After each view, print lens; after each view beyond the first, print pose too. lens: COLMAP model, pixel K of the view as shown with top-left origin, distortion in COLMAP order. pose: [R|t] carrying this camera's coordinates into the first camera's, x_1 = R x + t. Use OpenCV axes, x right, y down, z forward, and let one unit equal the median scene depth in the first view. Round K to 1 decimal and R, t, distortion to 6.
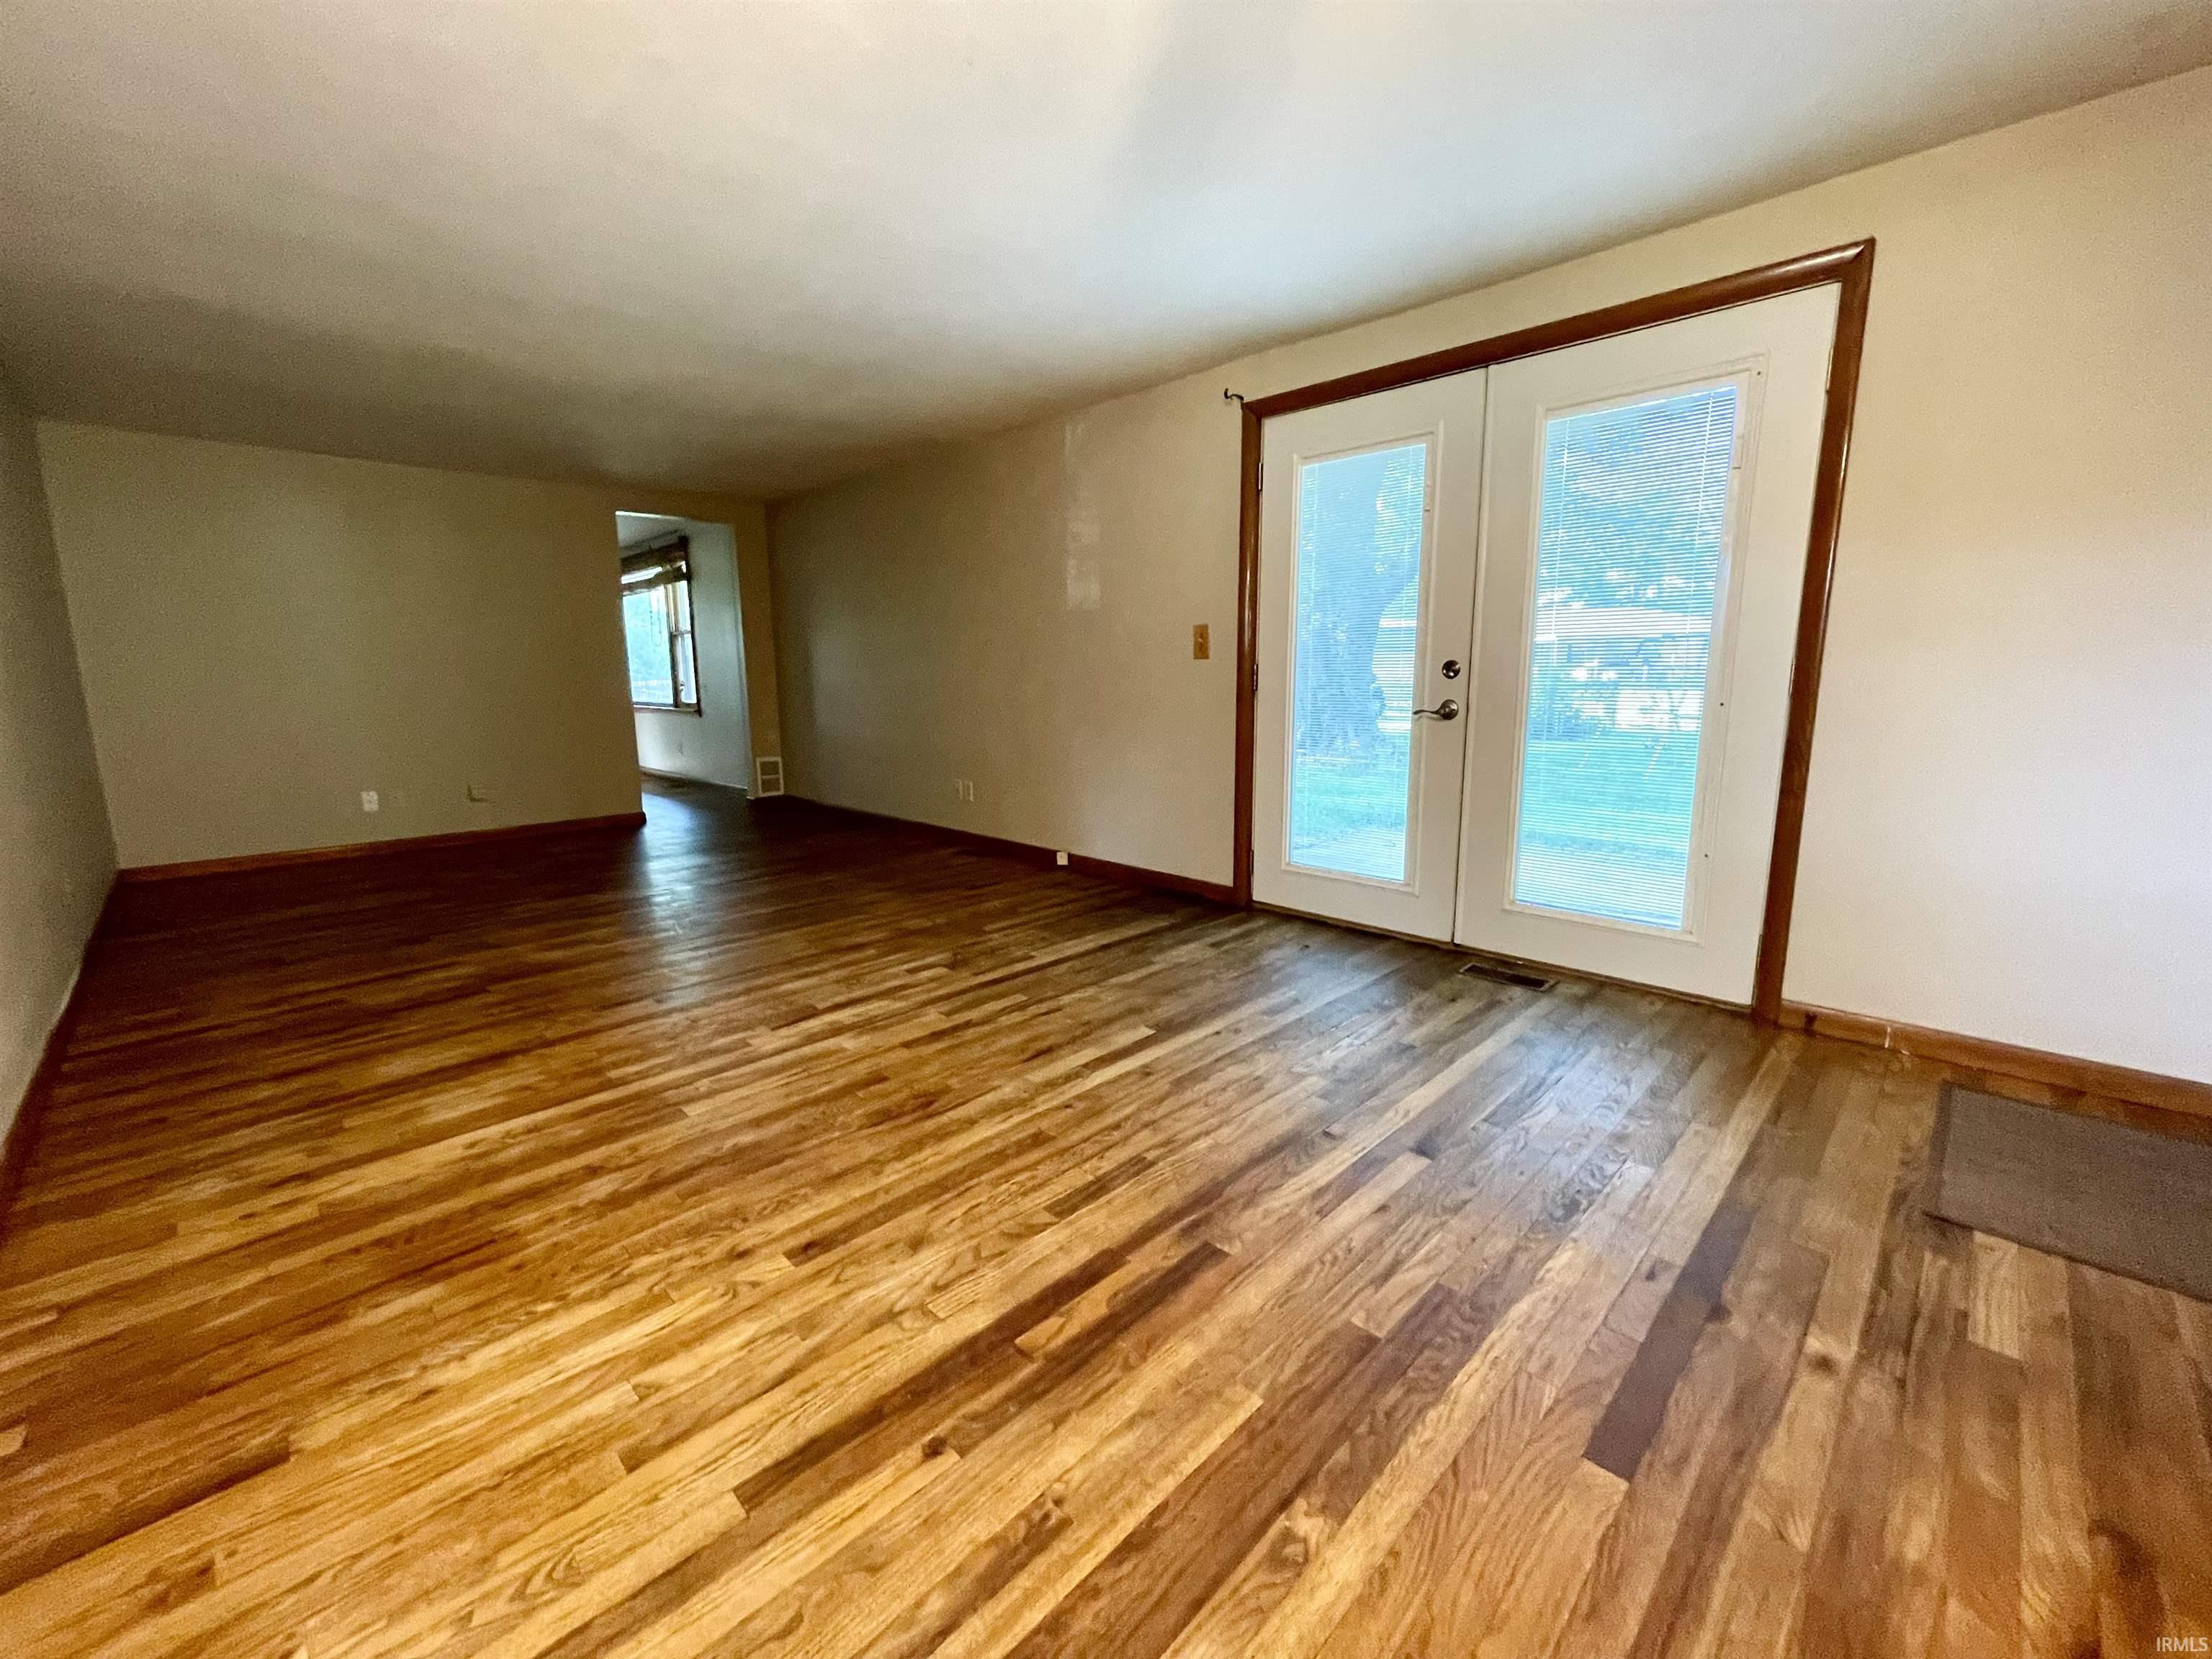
lens RADIAL K [[894.8, 0, 1096.9], [0, 894.8, 821.5], [0, 0, 1]] dist [-0.001297, 0.000911]
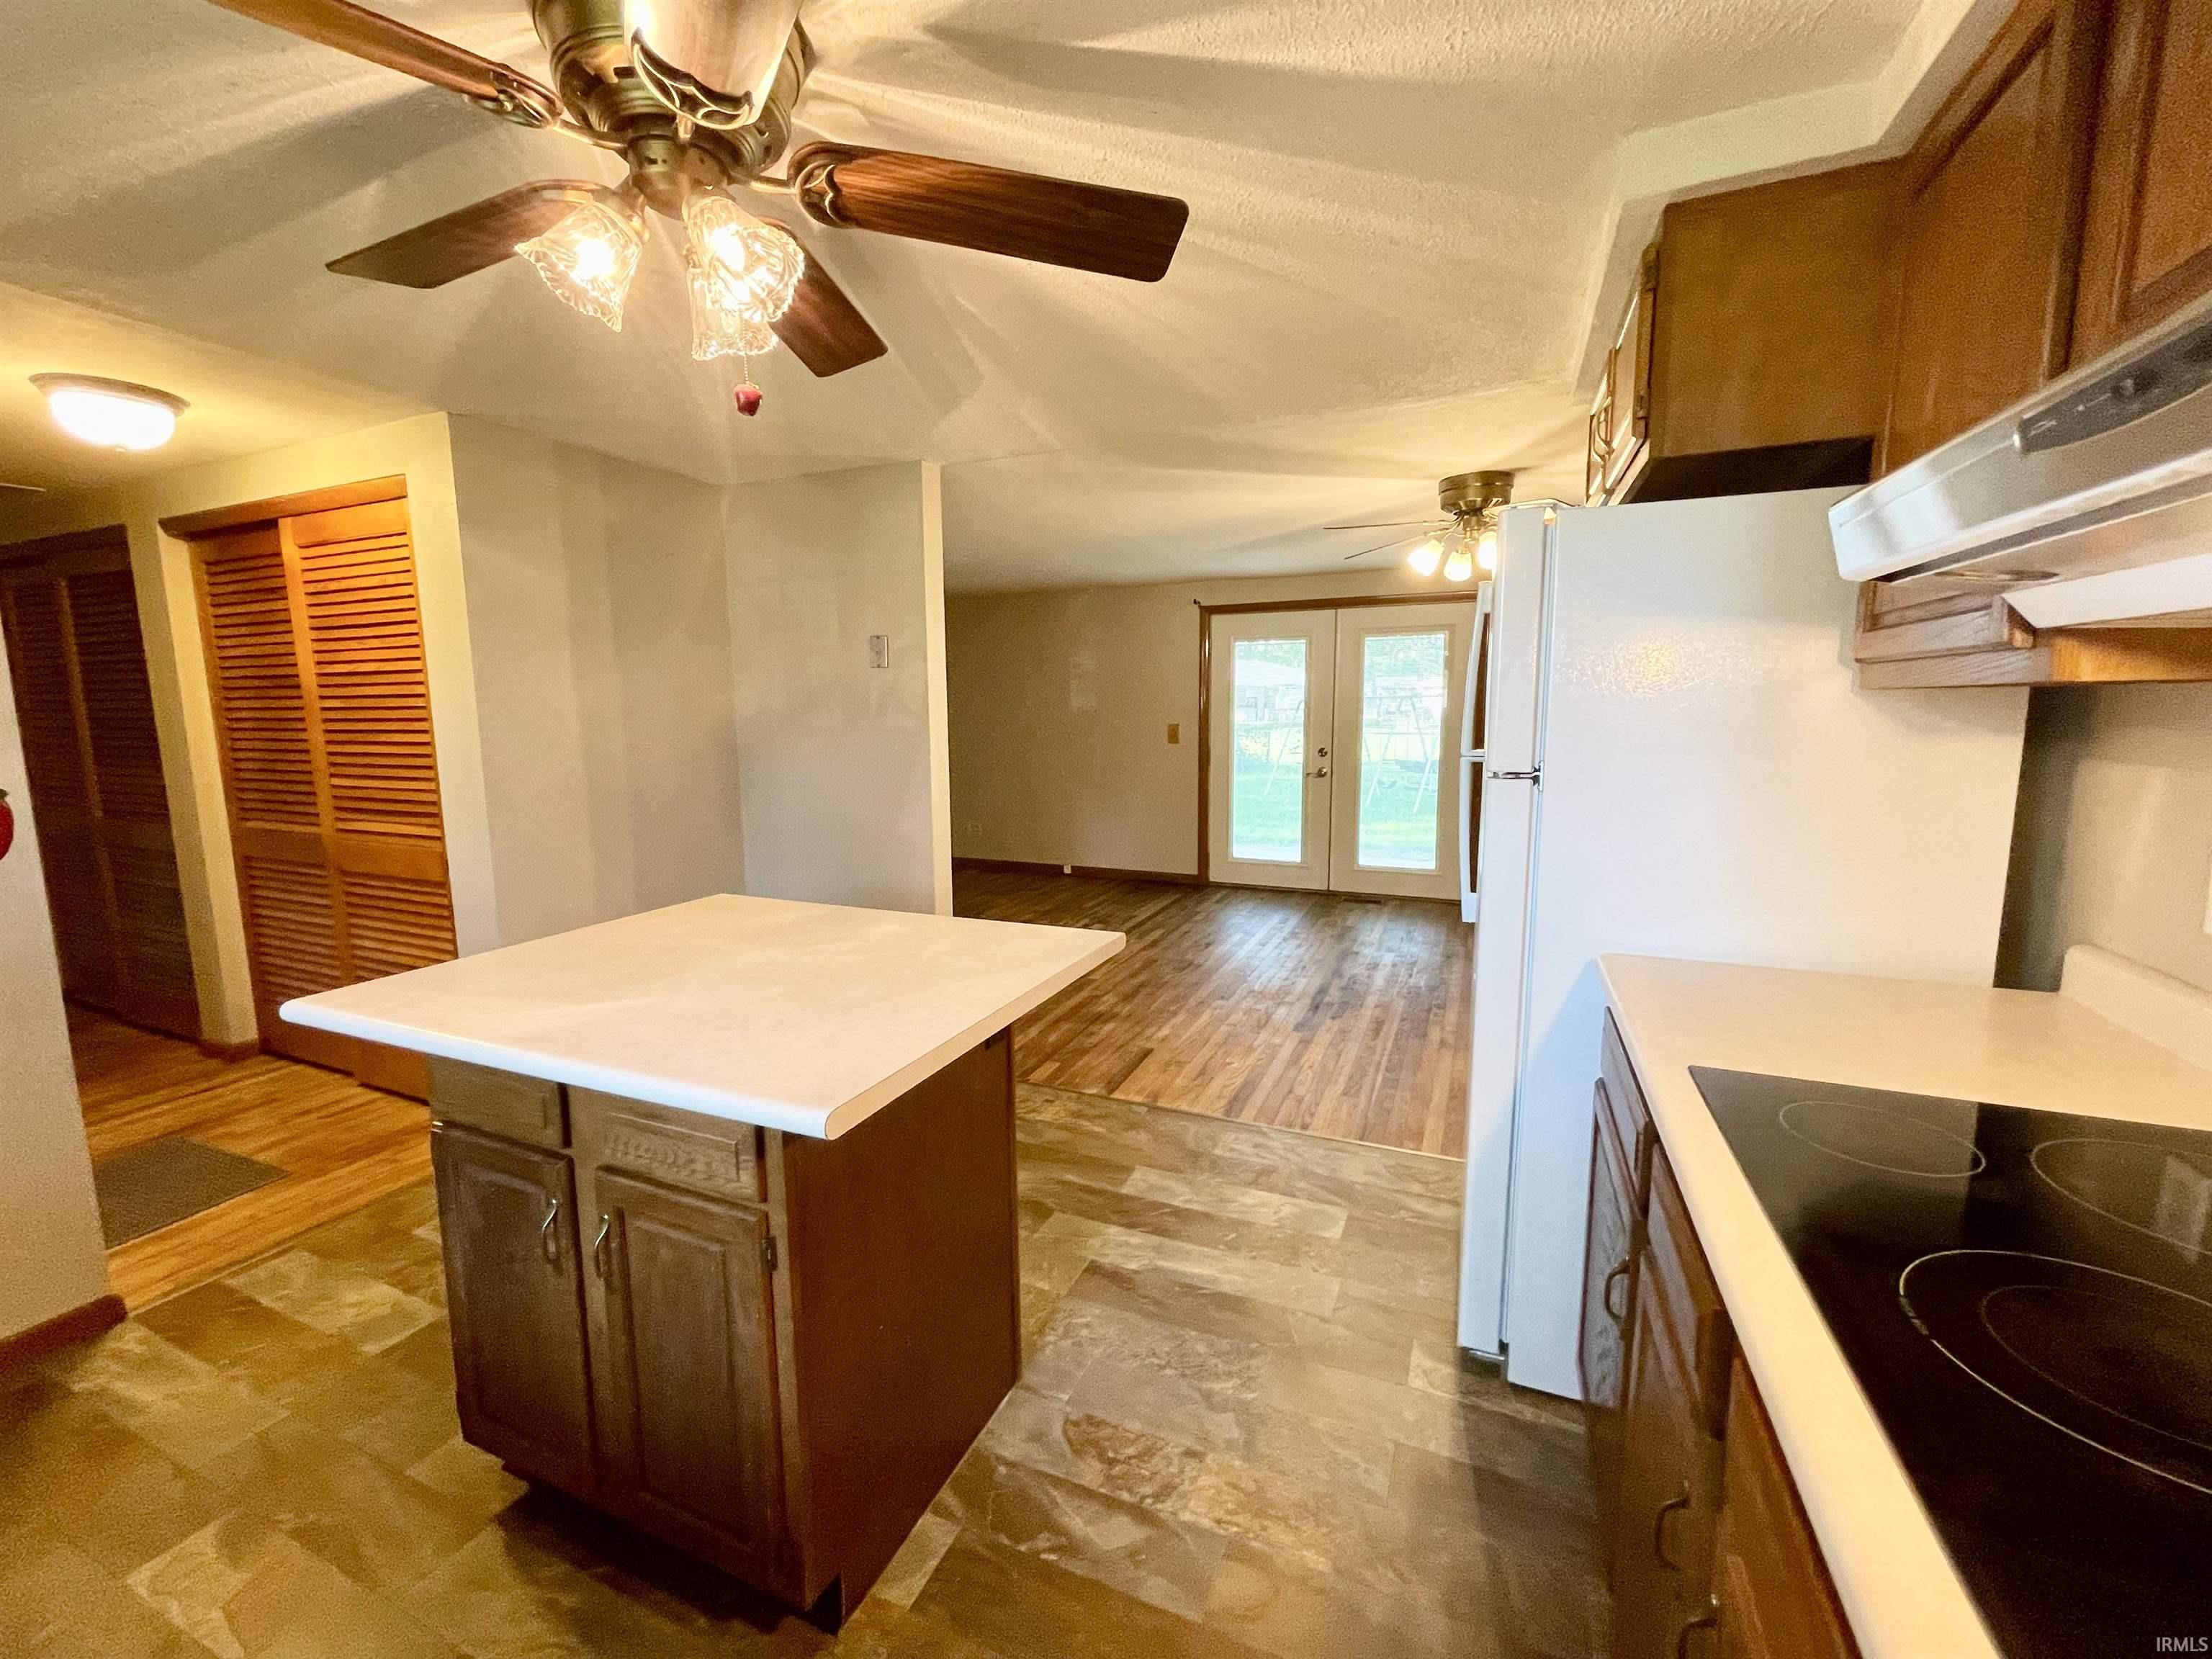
lens RADIAL K [[880.2, 0, 1106.0], [0, 880.2, 829.5], [0, 0, 1]] dist [-0.003567, -0.000405]
pose [[0.925218, -0.051093, 0.375979, -1.136543], [0.063909, 0.997720, -0.021686, 0.019866], [-0.374014, 0.044092, 0.926374, -0.902841]]
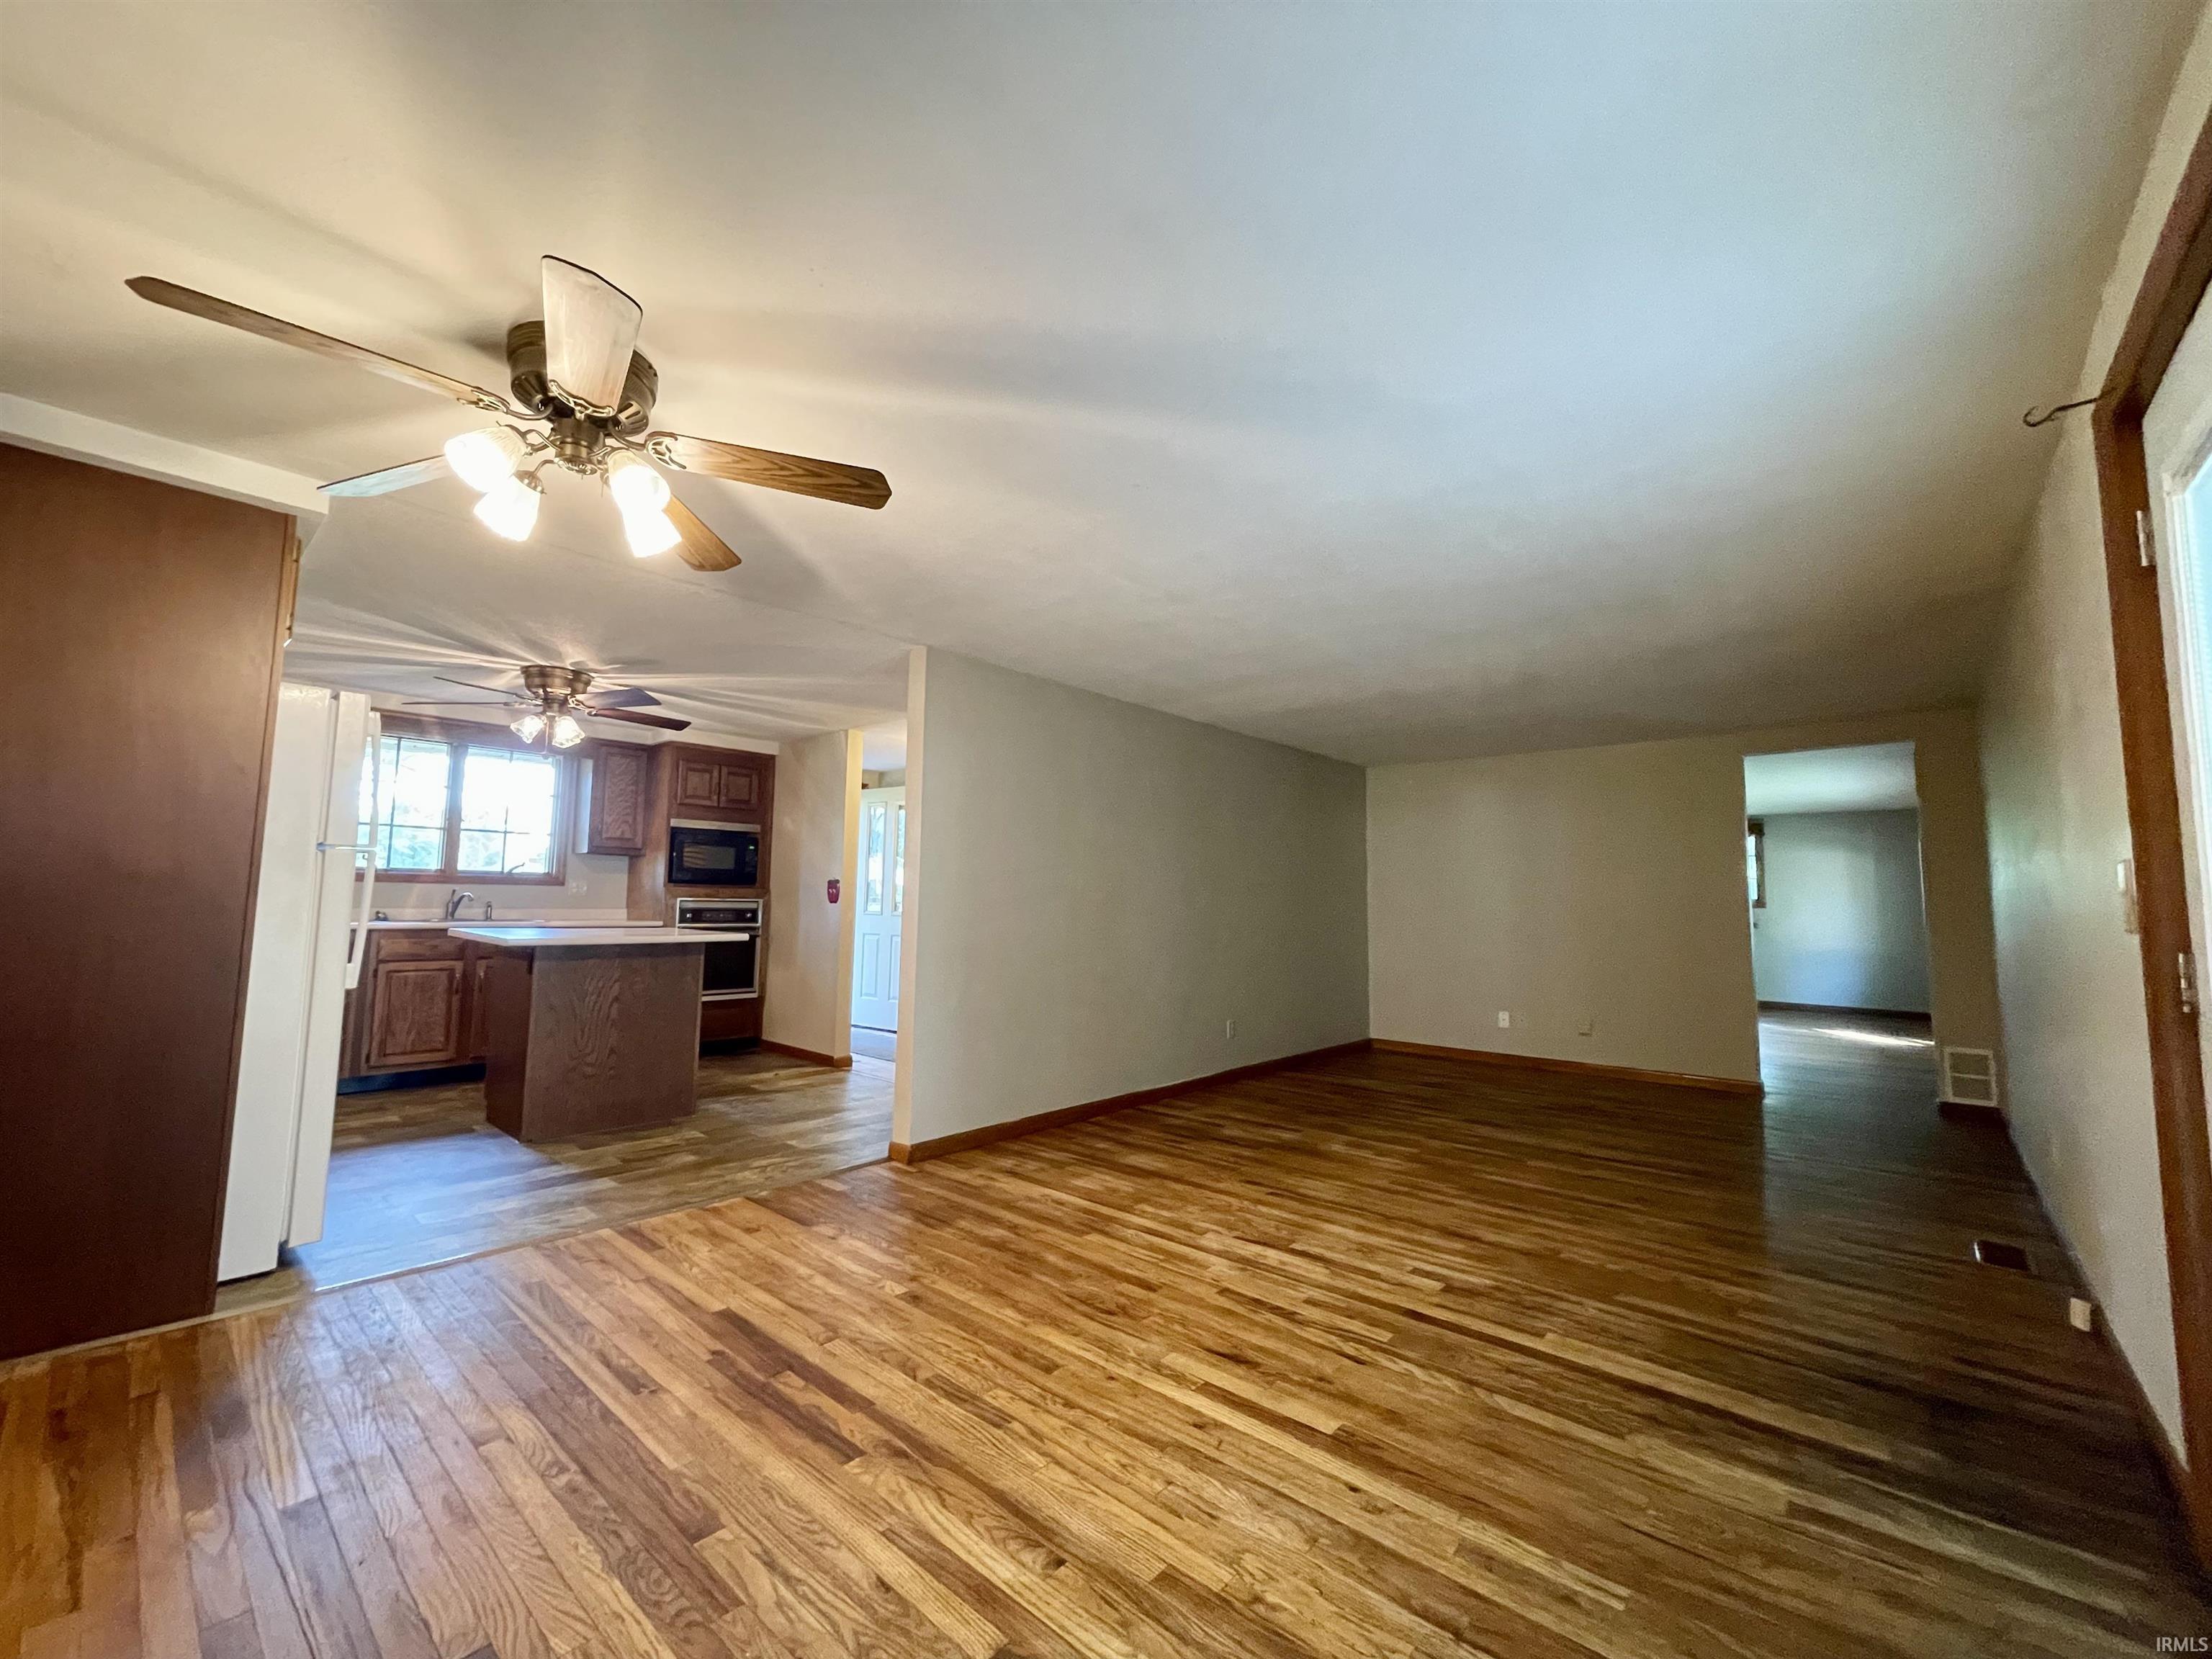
lens RADIAL K [[894.8, 0, 1096.9], [0, 894.8, 821.5], [0, 0, 1]] dist [-0.001297, 0.000911]
pose [[0.063499, -0.083402, -0.994491, 0.942195], [-0.185098, 0.978228, -0.093857, -0.170514], [0.980666, 0.190038, 0.046679, 0.790959]]
